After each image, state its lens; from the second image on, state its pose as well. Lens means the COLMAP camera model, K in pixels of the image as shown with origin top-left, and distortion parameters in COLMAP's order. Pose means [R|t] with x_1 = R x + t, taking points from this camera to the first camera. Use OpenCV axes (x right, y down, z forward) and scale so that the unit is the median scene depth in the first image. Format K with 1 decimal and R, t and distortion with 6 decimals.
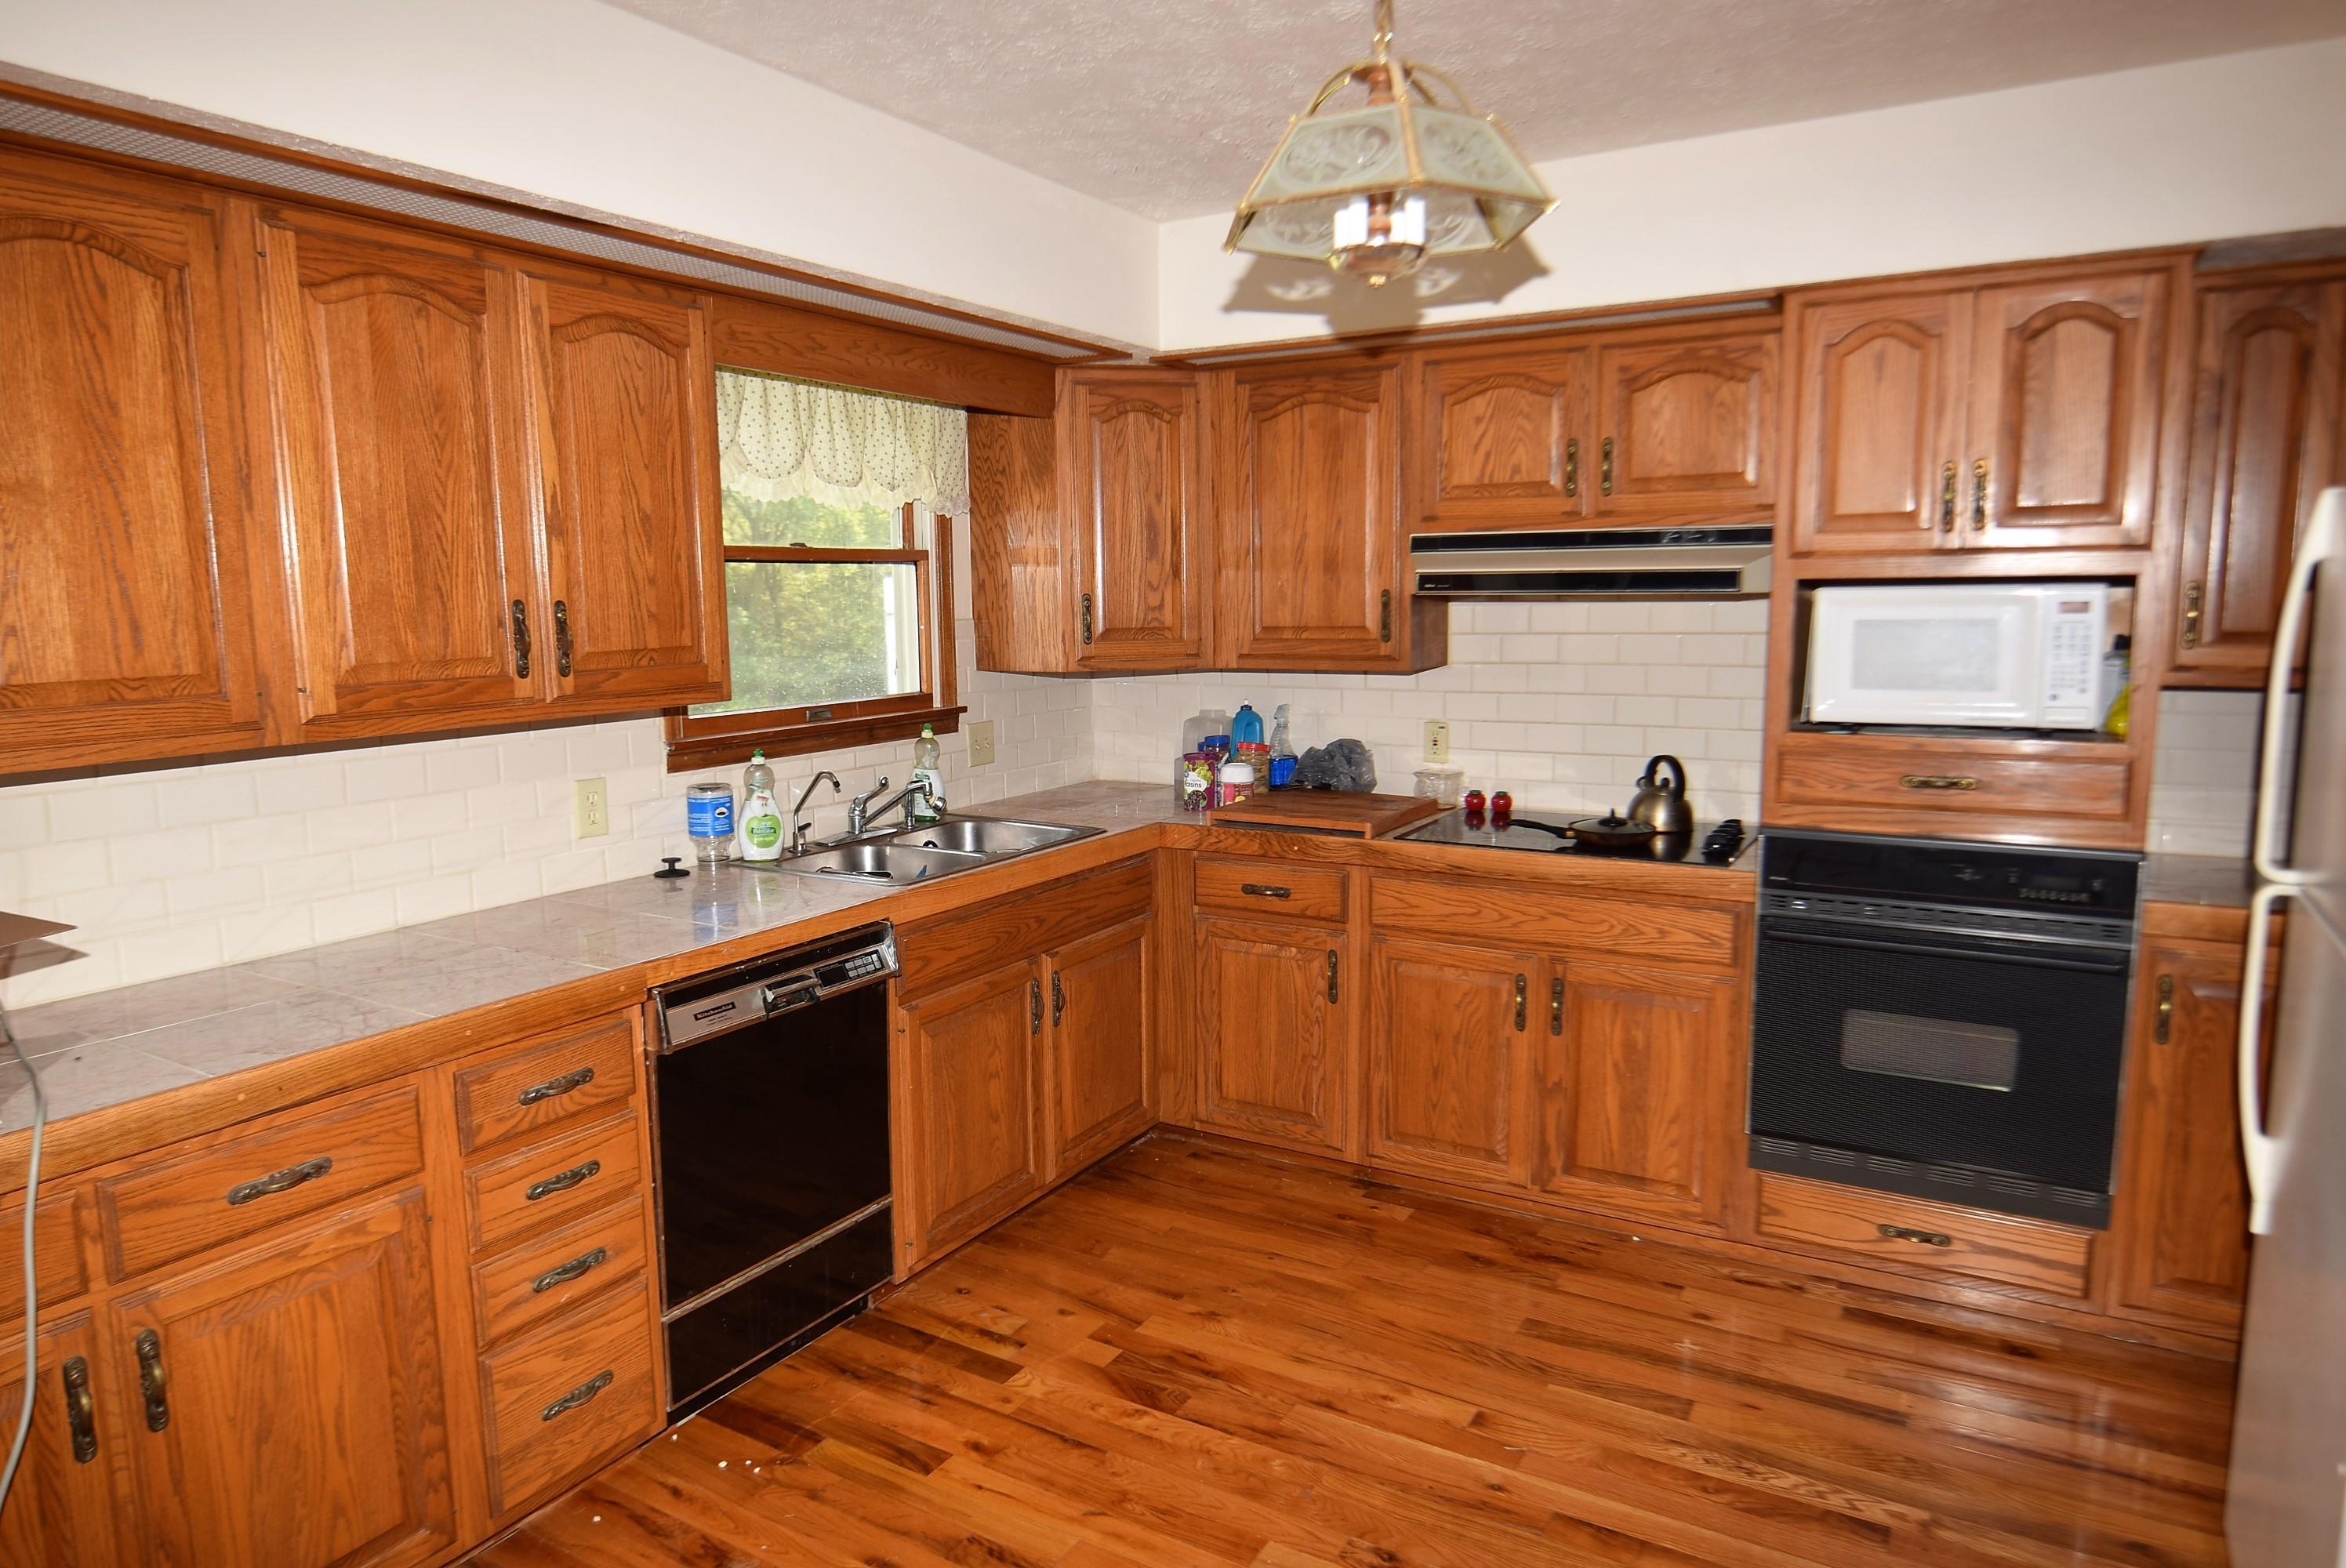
lens RADIAL K [[1437.8, 0, 1166.5], [0, 1437.8, 783.0], [0, 0, 1]] dist [-0.017042, -0.000146]
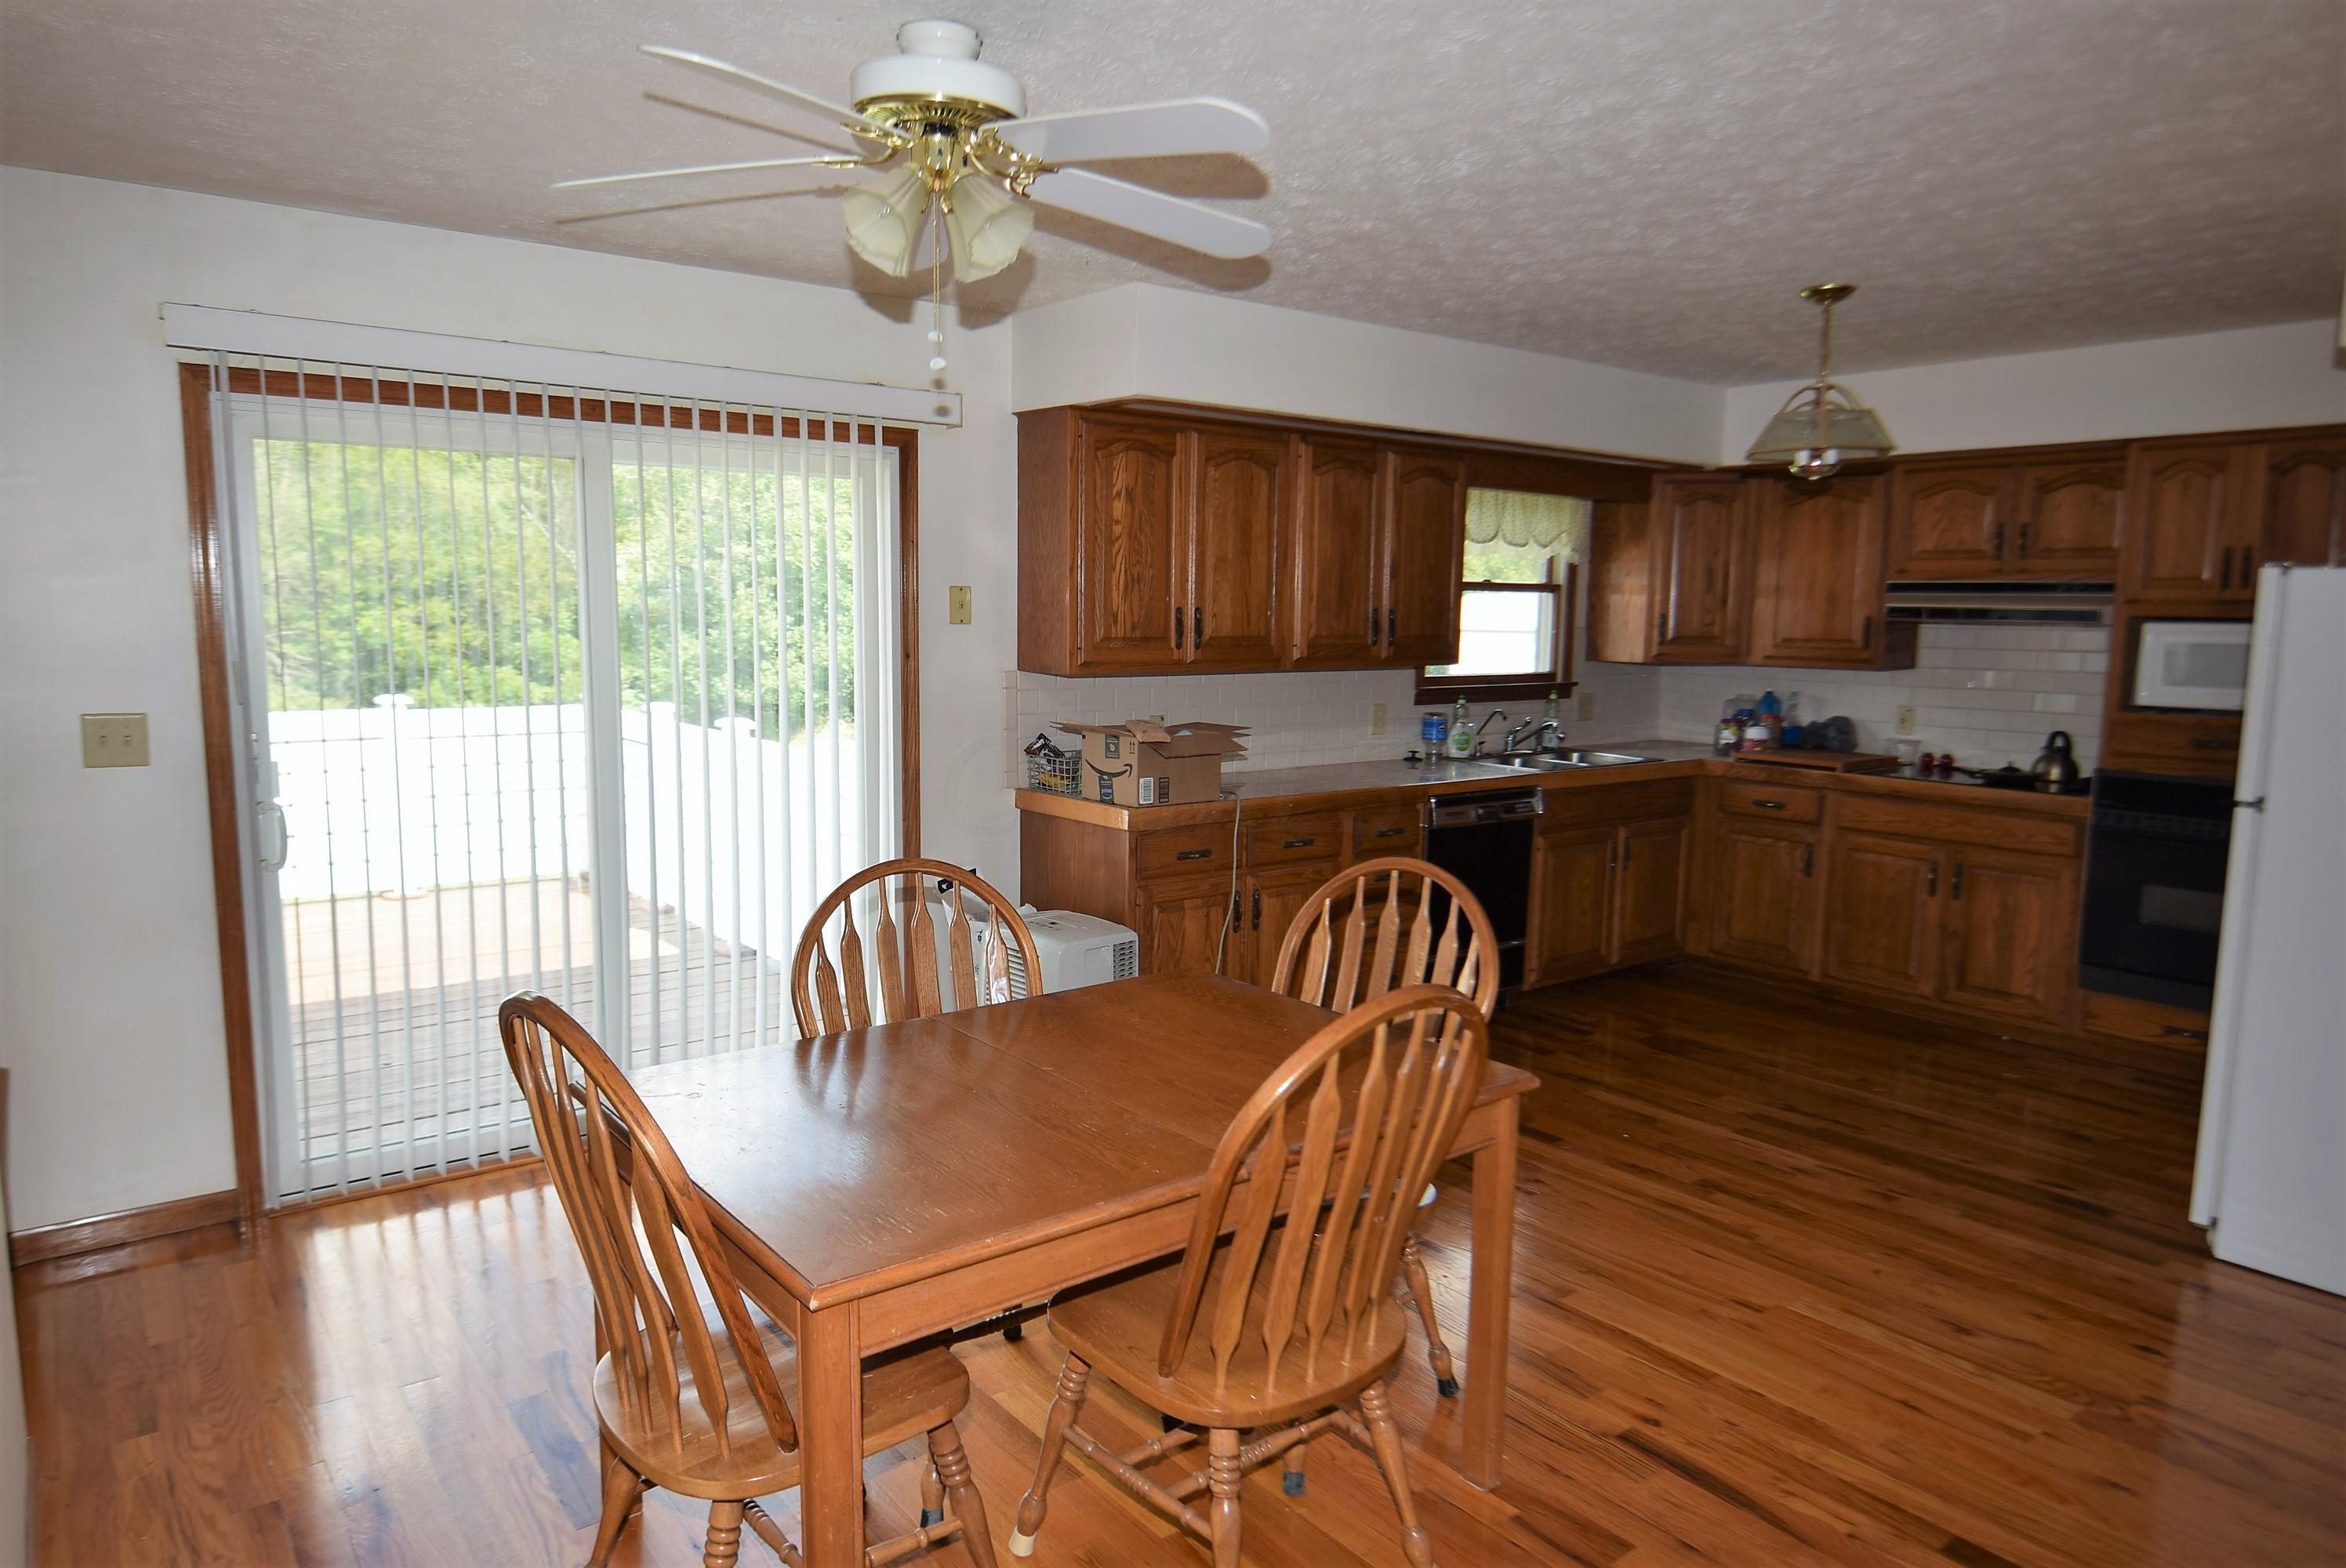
lens RADIAL K [[1437.8, 0, 1133.1], [0, 1437.8, 787.0], [0, 0, 1]] dist [-0.017042, -0.000146]
pose [[0.920795, 0.071764, -0.383387, 0.030215], [-0.074982, 0.997163, 0.006565, 0.105176], [0.382771, 0.022702, 0.923564, -0.775131]]
